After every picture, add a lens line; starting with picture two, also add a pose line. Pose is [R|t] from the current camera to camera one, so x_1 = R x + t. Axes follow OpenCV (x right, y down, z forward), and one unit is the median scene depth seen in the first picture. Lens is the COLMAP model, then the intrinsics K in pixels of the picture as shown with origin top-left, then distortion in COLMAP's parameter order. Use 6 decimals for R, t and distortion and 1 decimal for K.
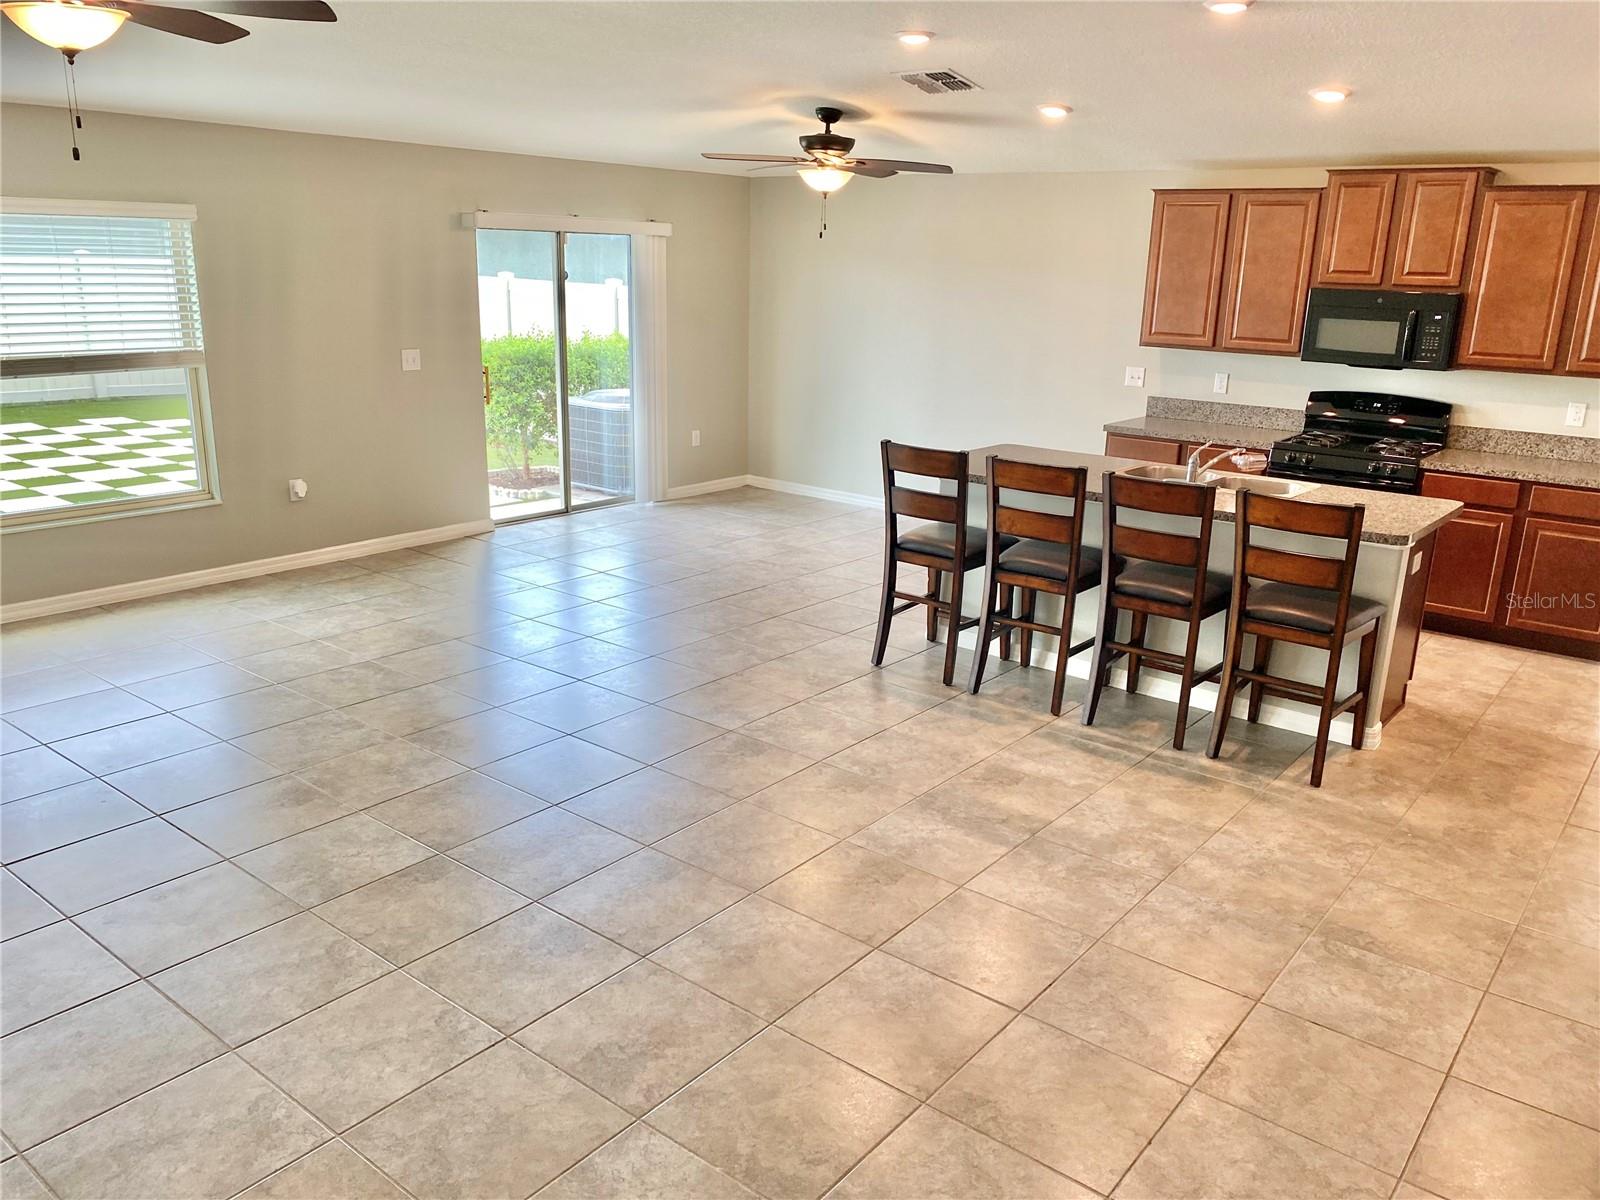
lens RADIAL K [[1222.4, 0, 800.0], [0, 1222.4, 600.0], [0, 0, 1]] dist [0.048917, -0.003570]
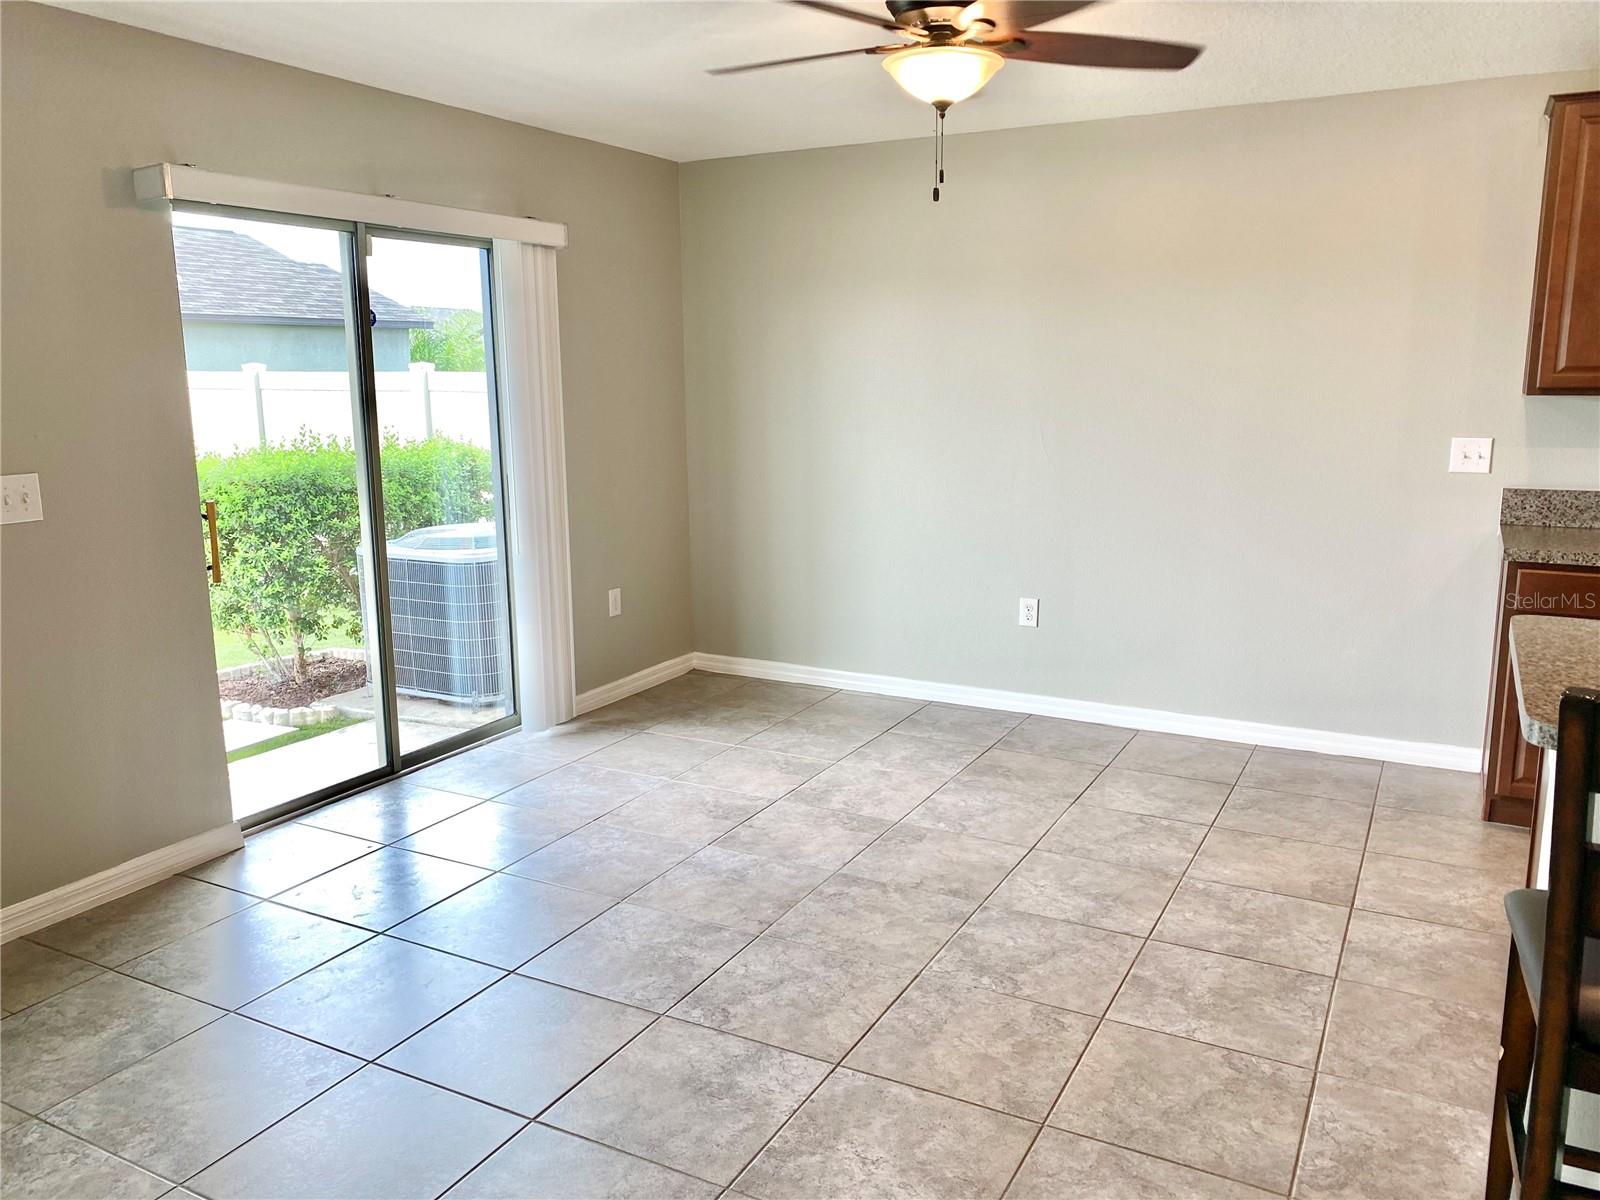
lens RADIAL K [[1218.2, 0, 799.5], [0, 1218.2, 590.6], [0, 0, 1]] dist [-0.010296, -0.000639]
pose [[0.982159, -0.068005, 0.175326, -0.128076], [0.084007, 0.992789, -0.085518, -0.106721], [-0.168246, 0.098721, 0.980789, 0.556495]]
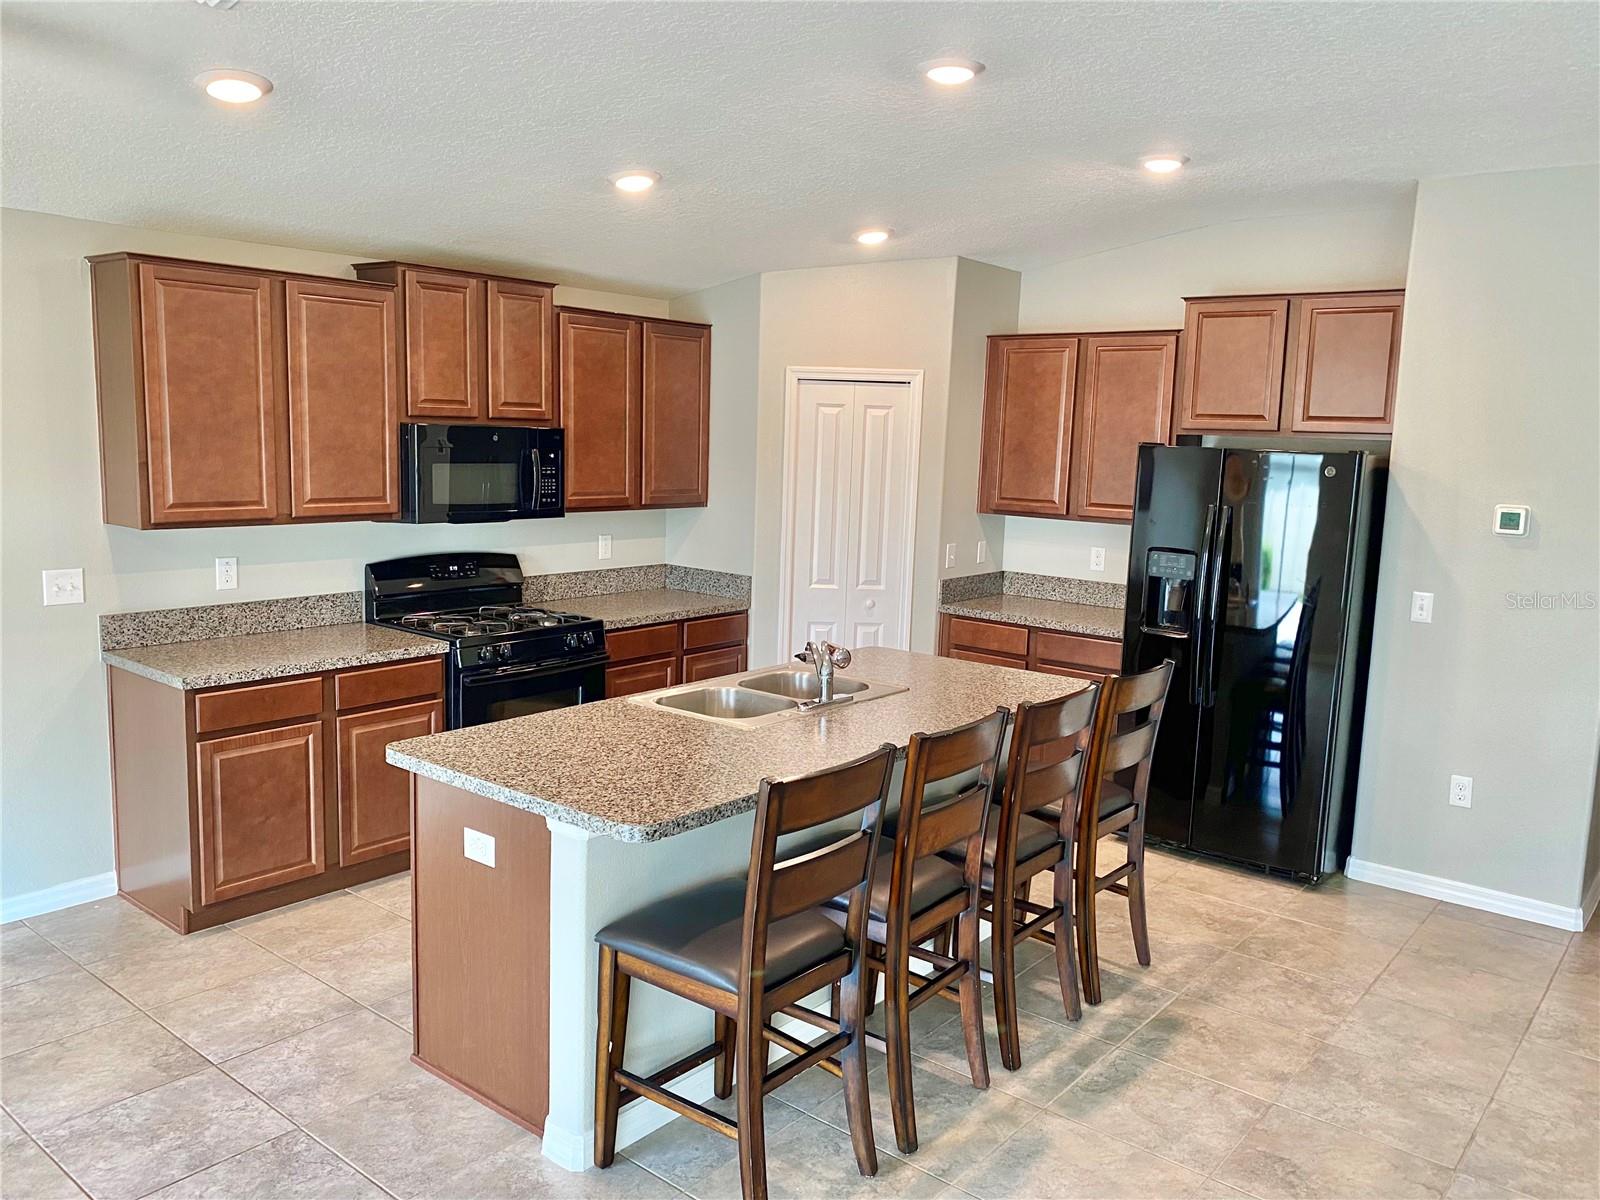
lens RADIAL K [[1235.9, 0, 800.0], [0, 1235.9, 600.0], [0, 0, 1]] dist [0.002216, 0.005507]
pose [[0.014974, -0.176605, 0.984168, -0.273706], [0.242490, 0.955536, 0.167778, -0.200020], [-0.970038, 0.236138, 0.057133, 0.694600]]
